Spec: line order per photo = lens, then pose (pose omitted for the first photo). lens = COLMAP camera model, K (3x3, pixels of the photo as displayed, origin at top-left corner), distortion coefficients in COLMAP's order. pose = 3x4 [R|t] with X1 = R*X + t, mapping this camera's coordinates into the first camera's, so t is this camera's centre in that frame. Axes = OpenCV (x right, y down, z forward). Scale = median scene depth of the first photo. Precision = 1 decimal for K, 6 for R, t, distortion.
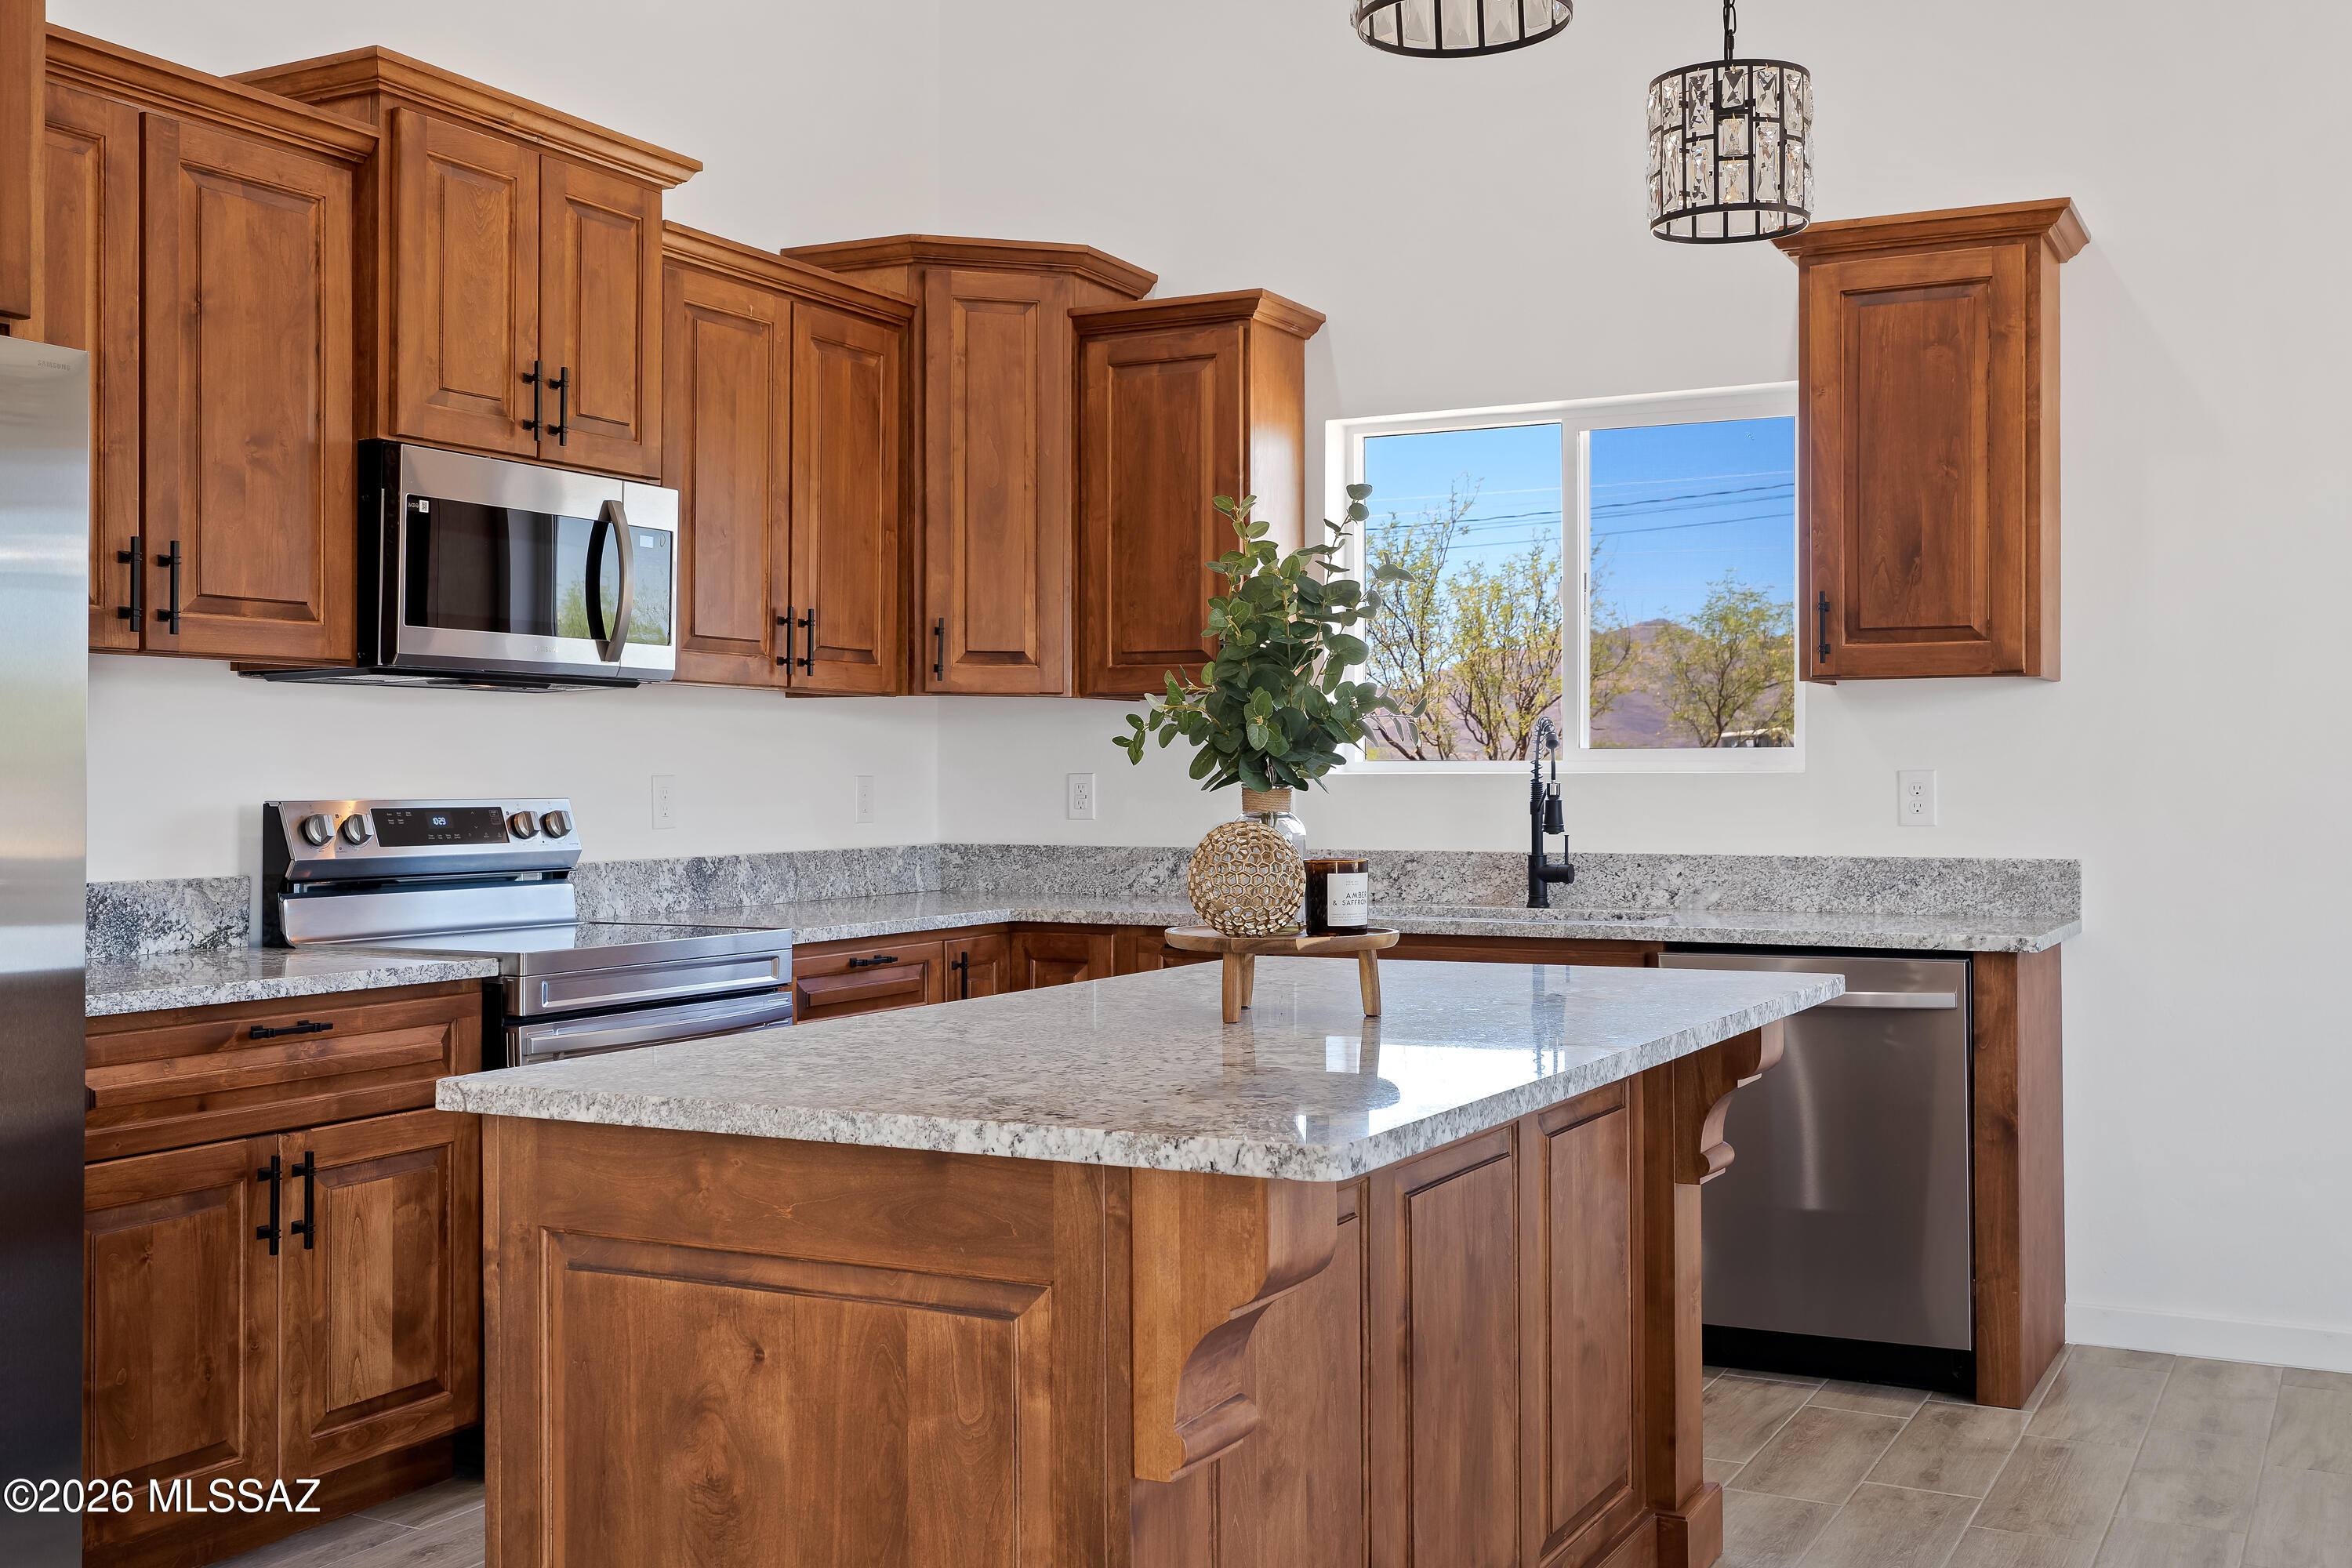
lens RADIAL K [[2333.4, 0, 1180.3], [0, 2333.4, 767.4], [0, 0, 1]] dist [0.010084, 0.000000]
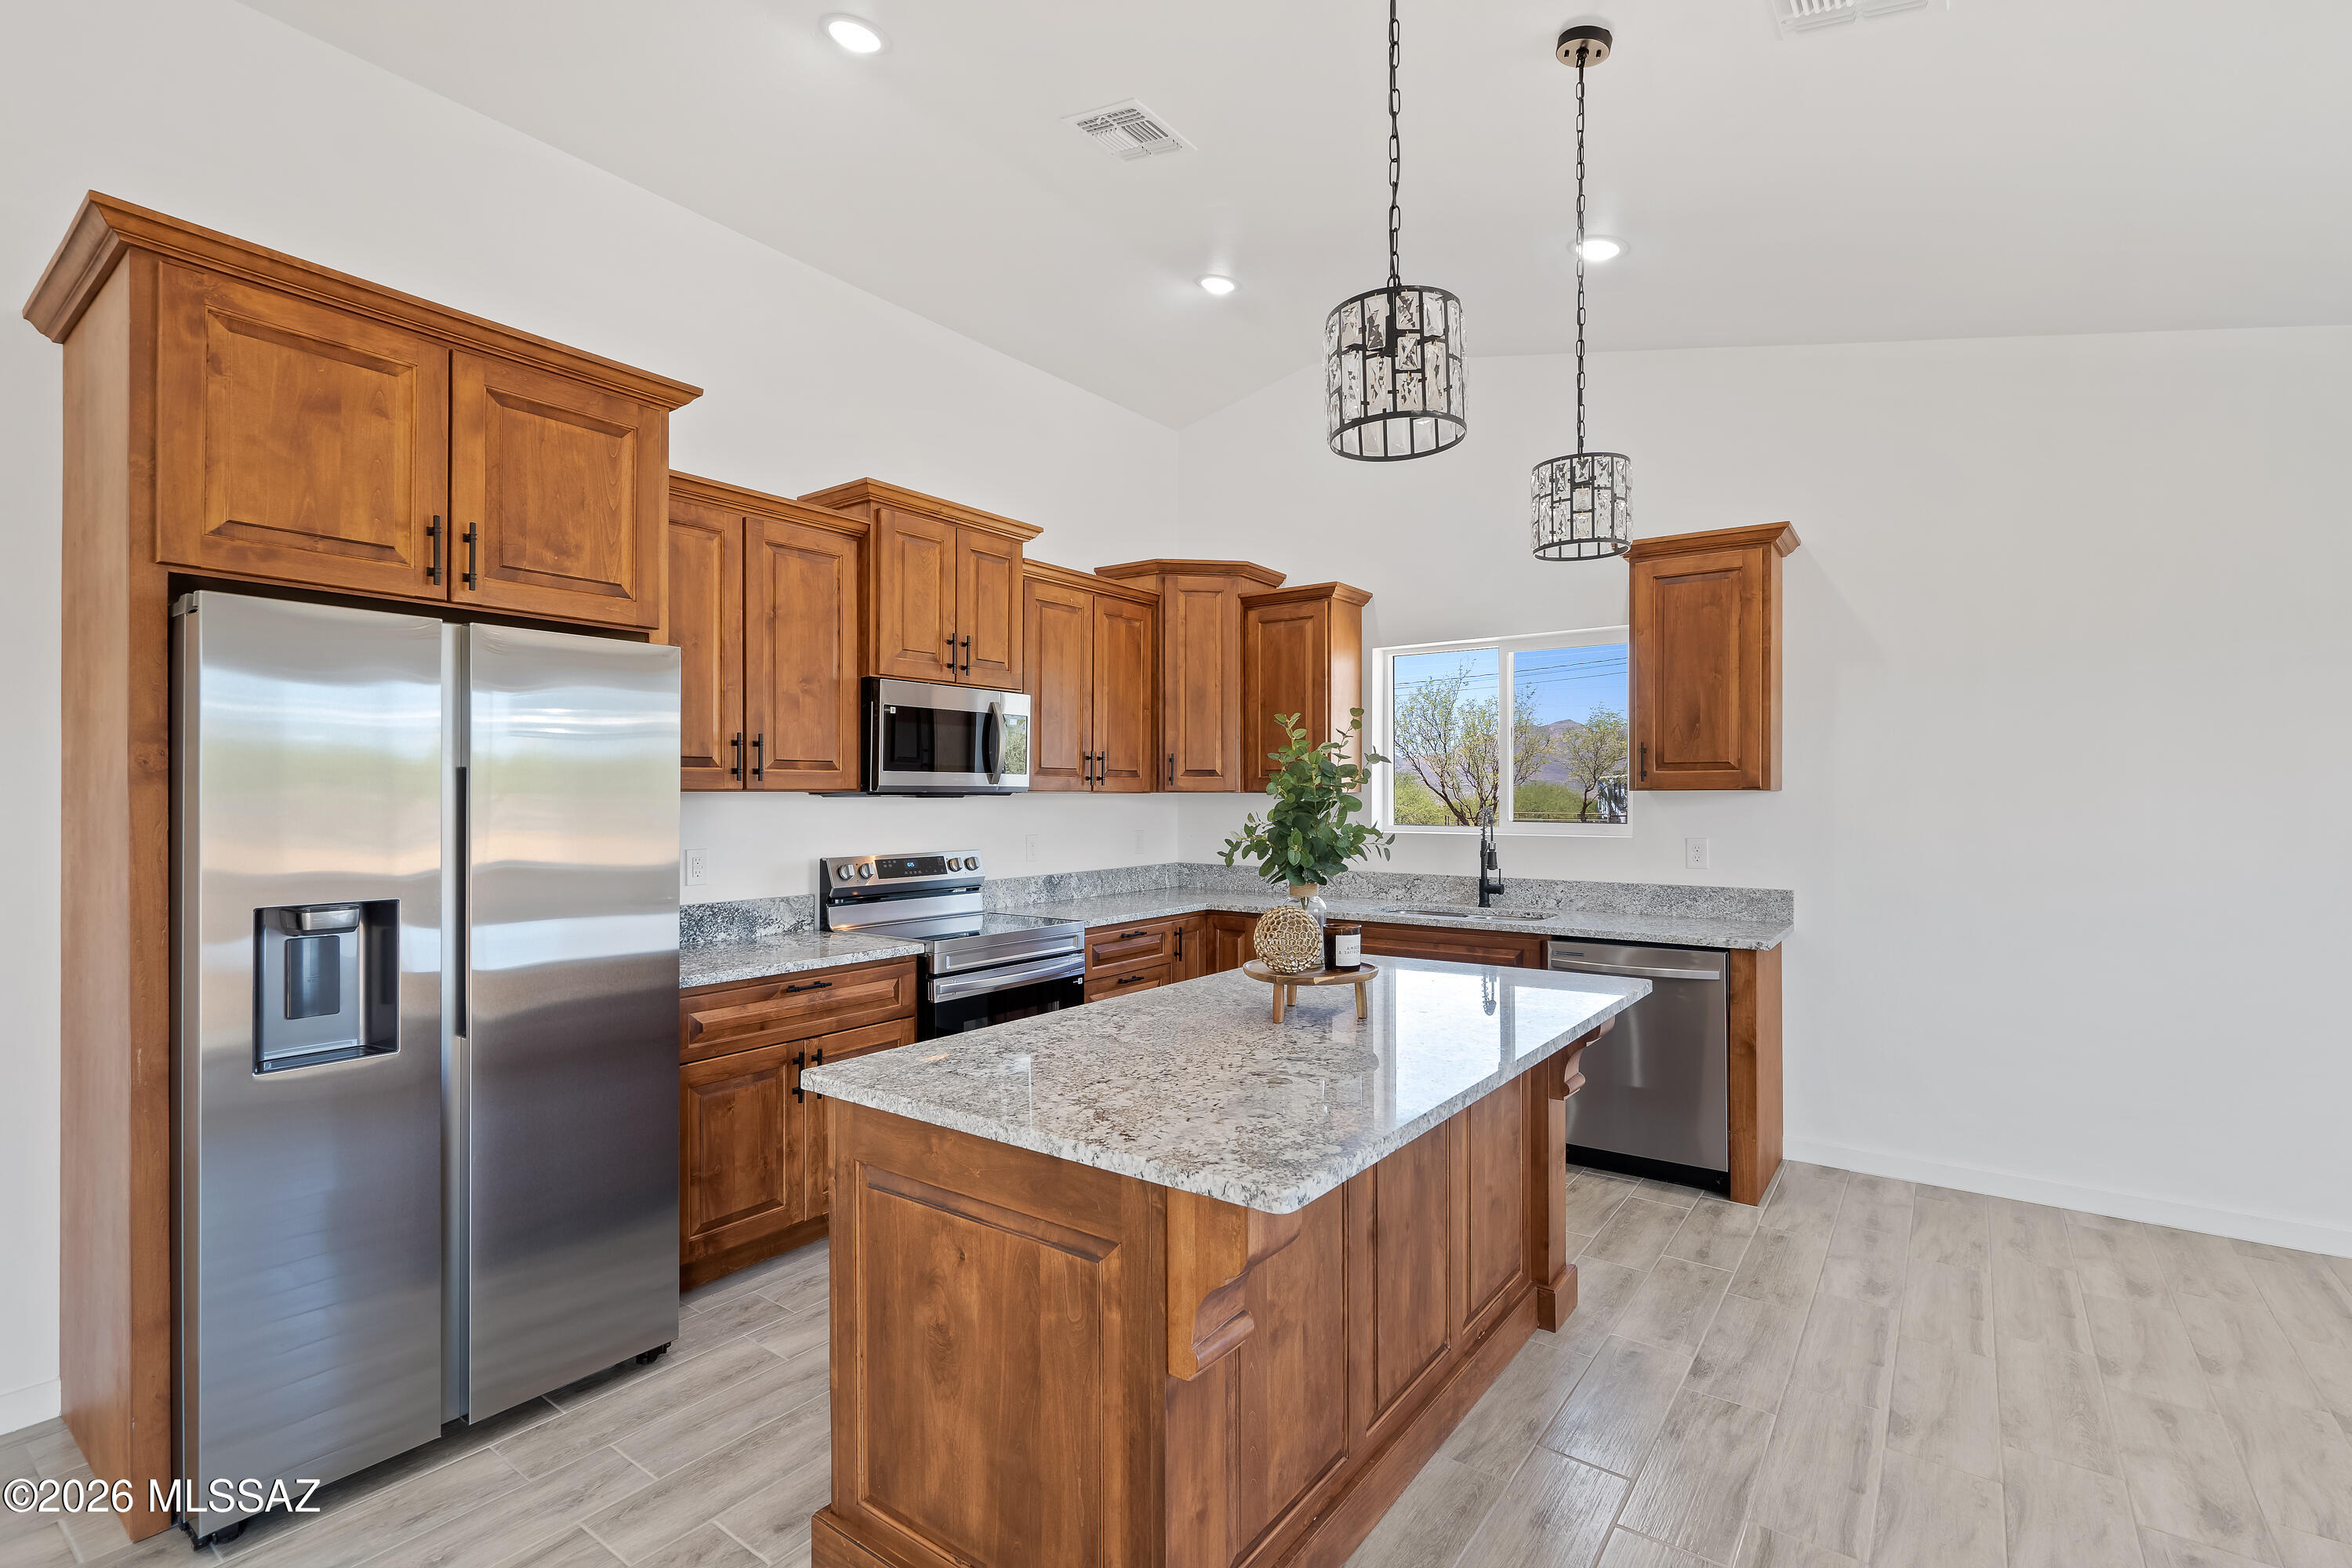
lens RADIAL K [[1076.3, 0, 1172.9], [0, 1076.3, 799.7], [0, 0, 1]] dist [-0.001827, 0.001515]
pose [[0.989016, 0.001306, -0.147805, 0.045209], [-0.000196, 0.999972, 0.007521, -0.044728], [0.147810, -0.007409, 0.988988, 0.142248]]
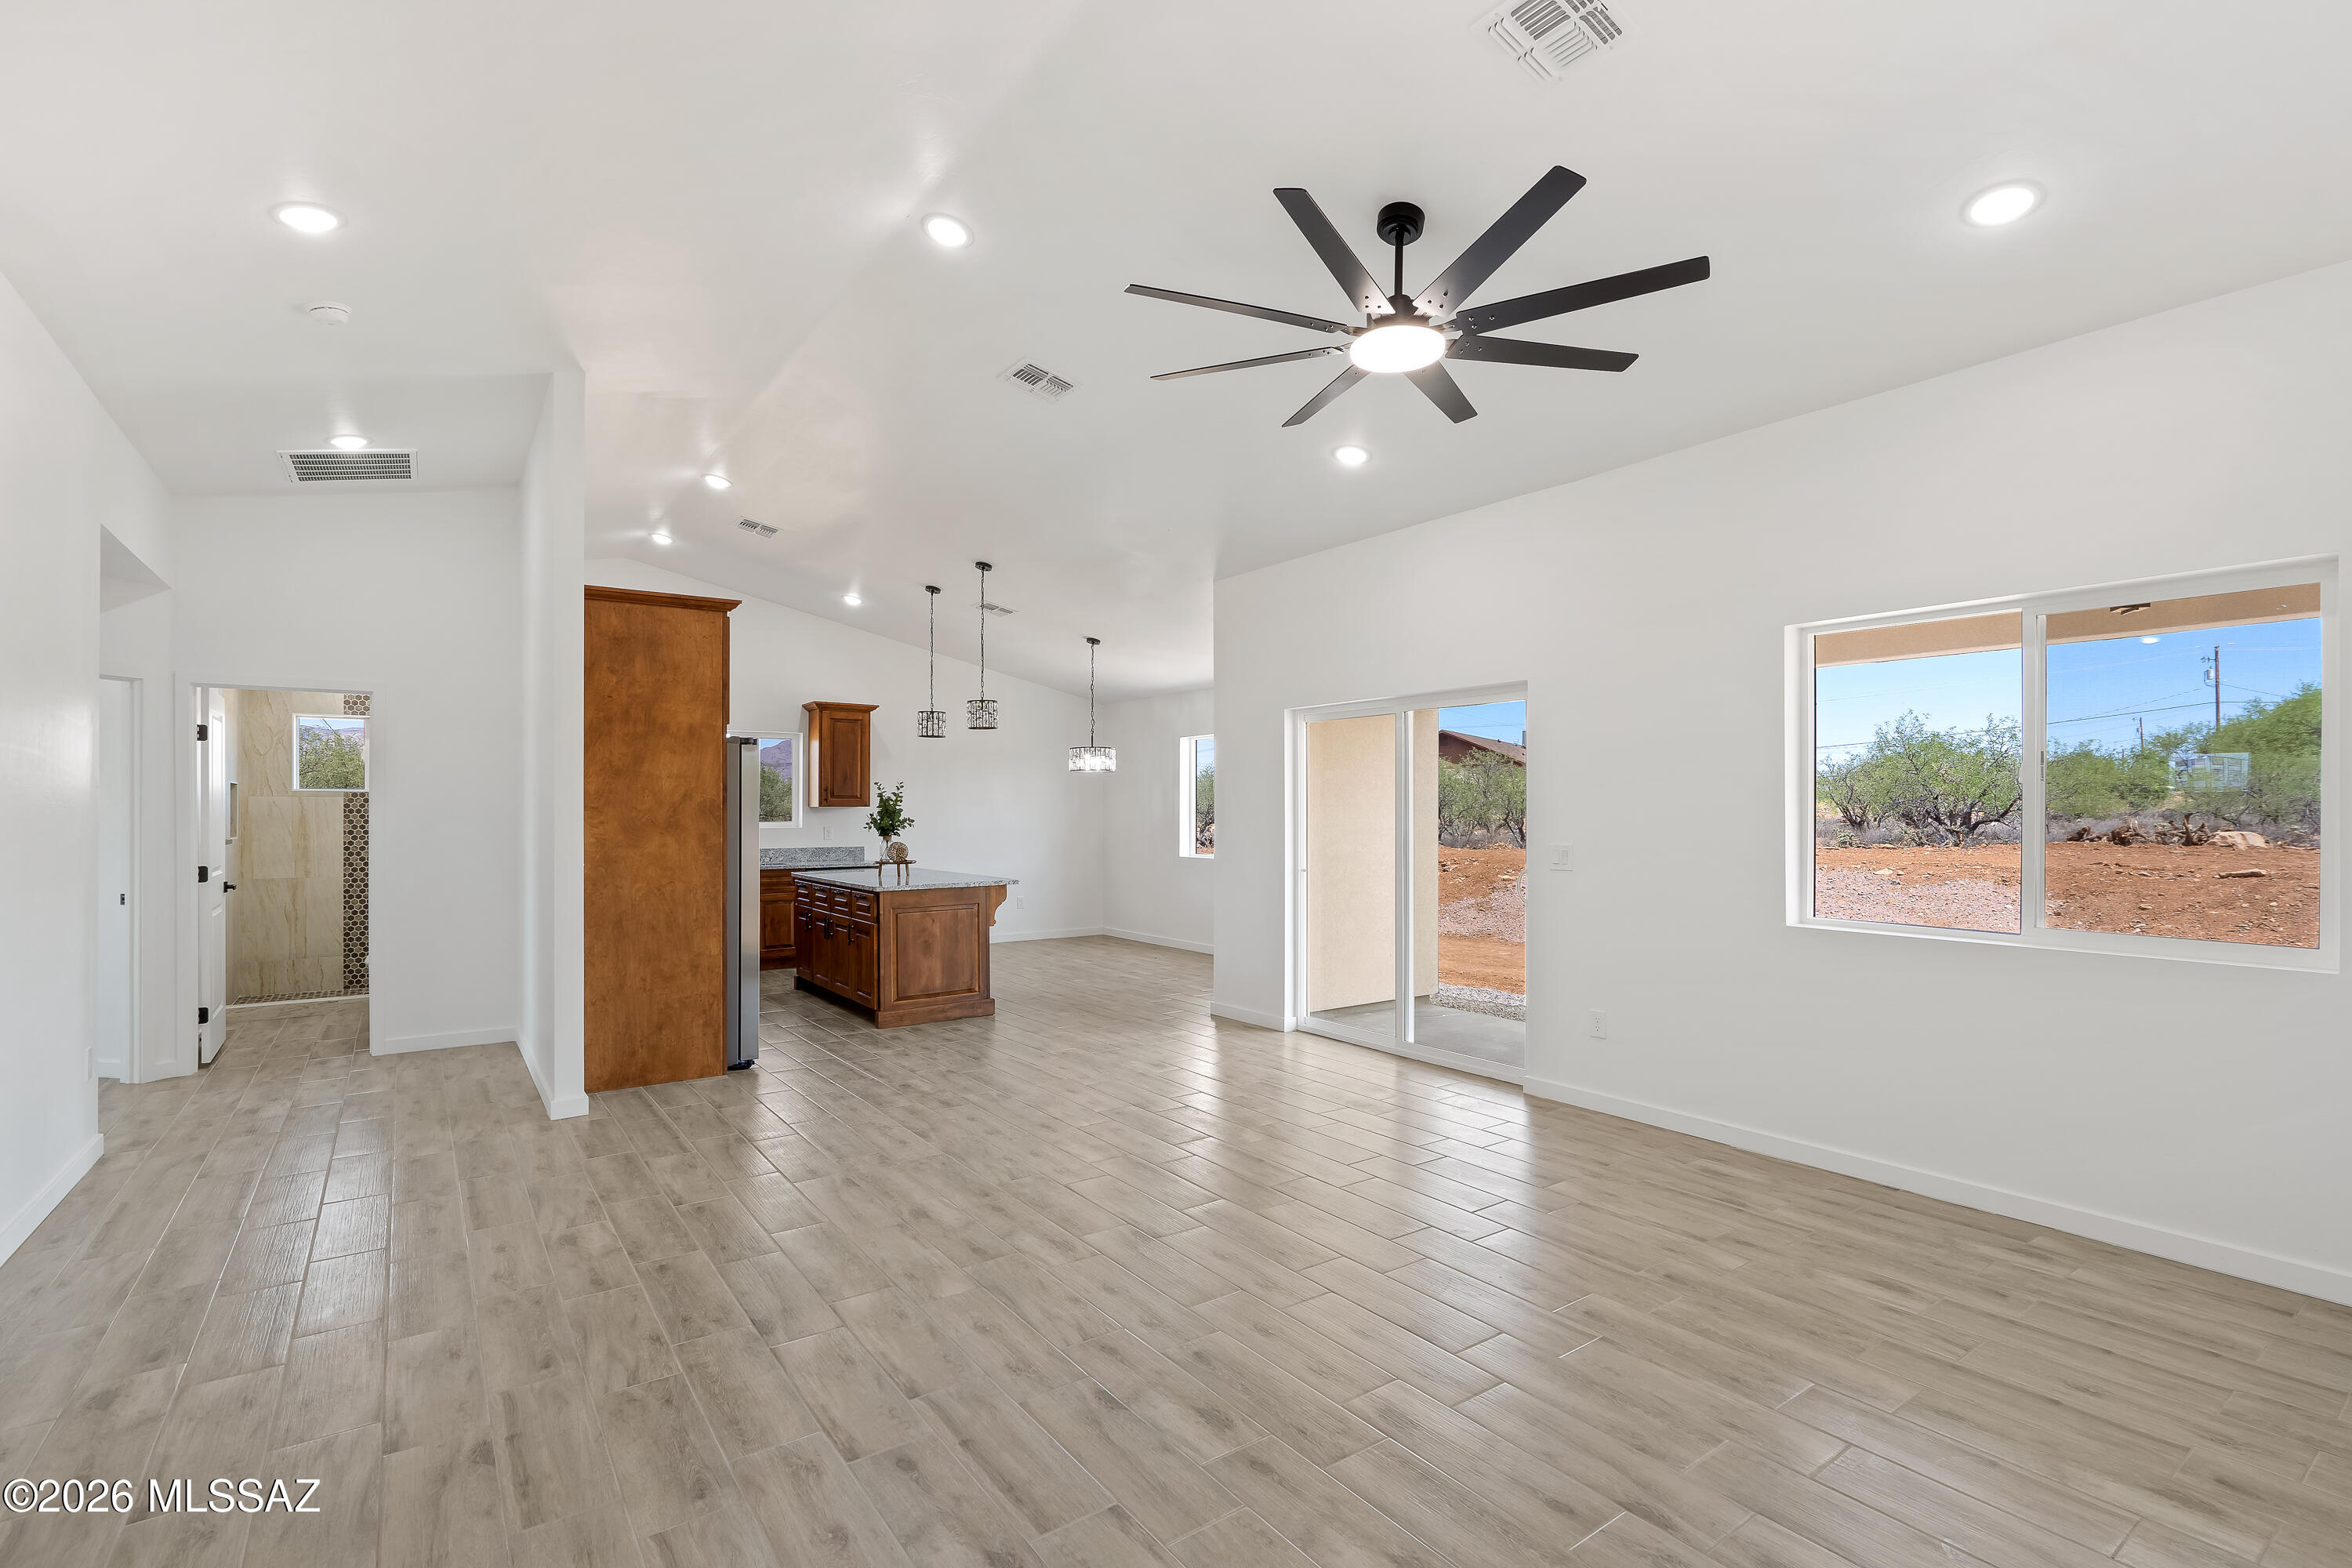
lens RADIAL K [[1076.3, 0, 1179.3], [0, 1076.3, 798.2], [0, 0, 1]] dist [-0.001827, 0.001515]
pose [[0.450267, 0.006876, 0.892867, -1.471953], [-0.002428, 0.999976, -0.006476, -0.050493], [-0.892891, 0.000748, 0.450273, -0.590273]]
